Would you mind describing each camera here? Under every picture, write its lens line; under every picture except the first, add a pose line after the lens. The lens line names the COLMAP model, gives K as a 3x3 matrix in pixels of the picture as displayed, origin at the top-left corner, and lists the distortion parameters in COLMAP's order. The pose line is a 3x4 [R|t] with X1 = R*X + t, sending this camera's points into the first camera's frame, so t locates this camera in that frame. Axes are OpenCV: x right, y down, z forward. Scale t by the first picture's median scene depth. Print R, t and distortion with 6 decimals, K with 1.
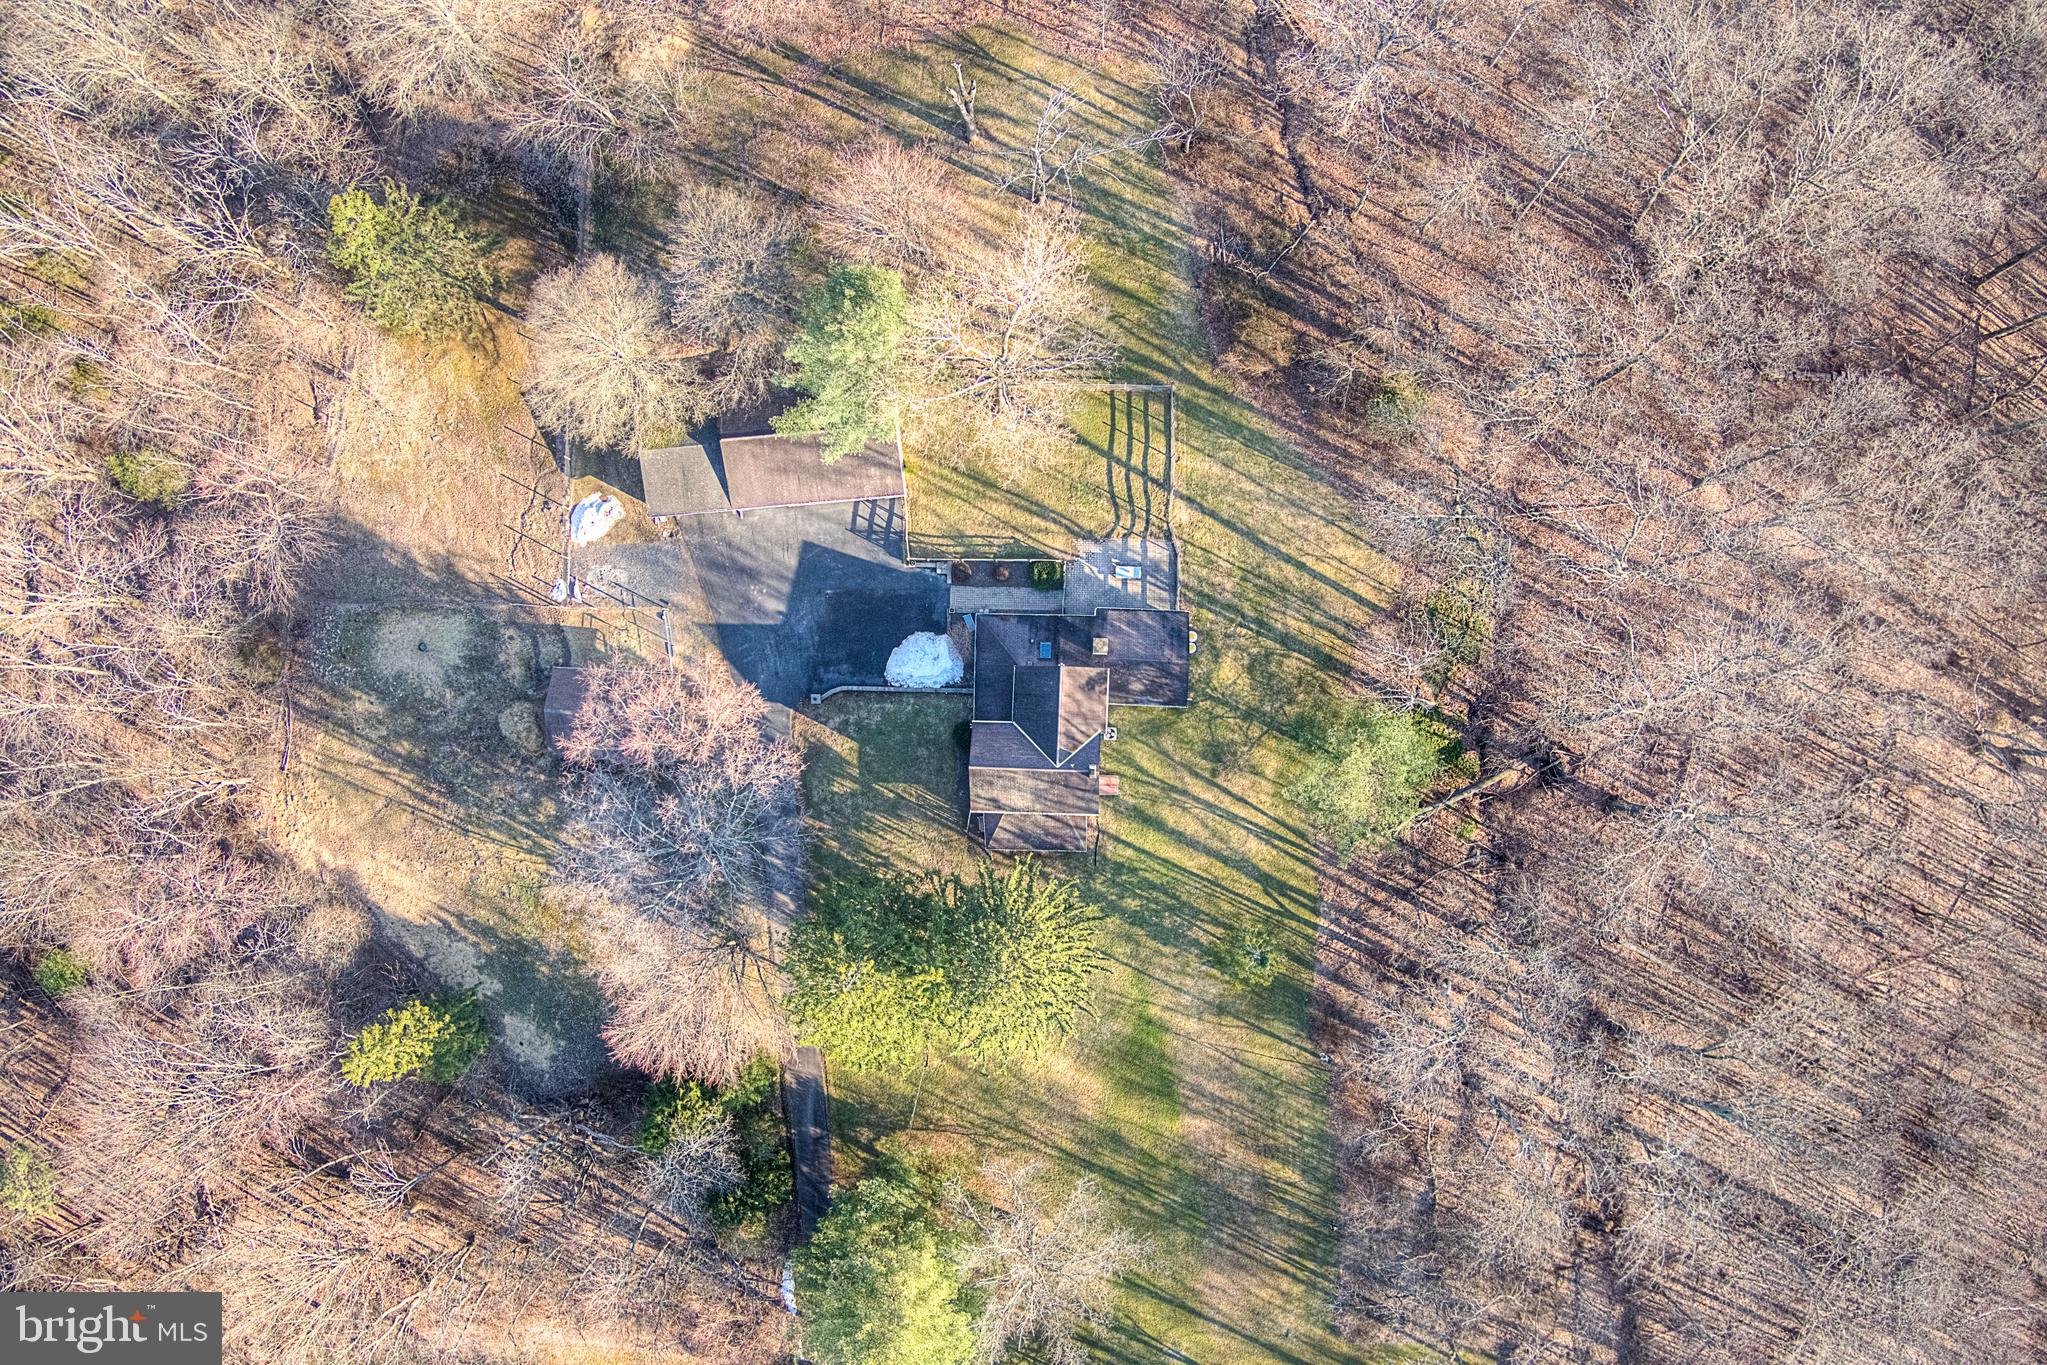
lens RADIAL K [[1776.3, 0, 1023.7], [0, 1776.3, 708.2], [0, 0, 1]] dist [-0.208711, 0.003855]
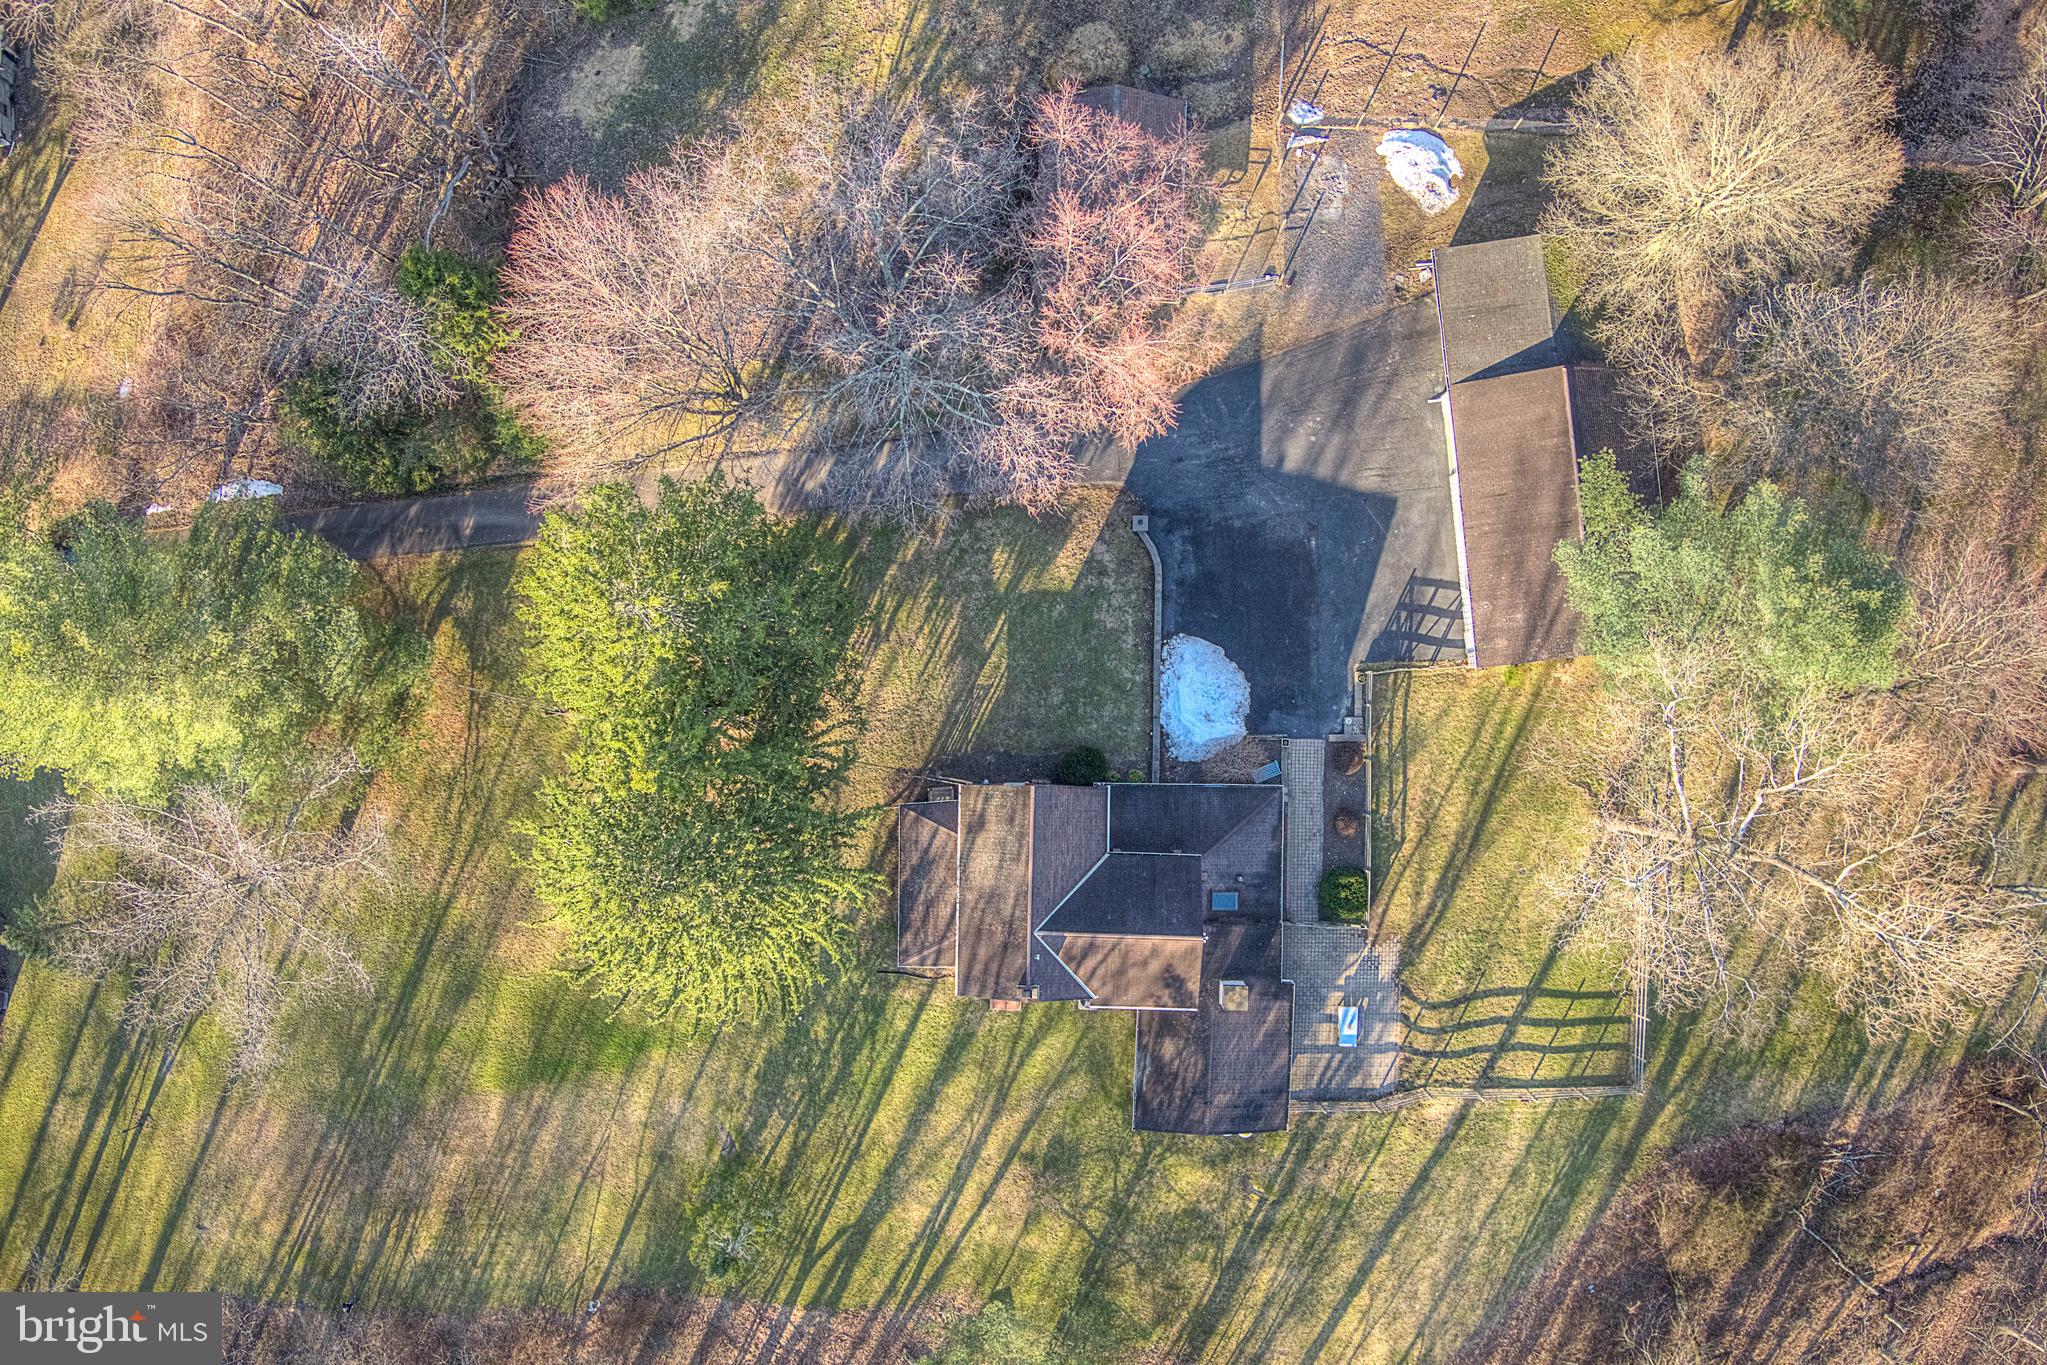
lens RADIAL K [[1776.3, 0, 1023.7], [0, 1776.3, 708.2], [0, 0, 1]] dist [-0.208711, 0.003855]
pose [[0.008940, 0.999797, 0.018063, -0.064508], [-0.999302, 0.008277, 0.036438, 0.013979], [0.036282, -0.018376, 0.999173, 0.380861]]
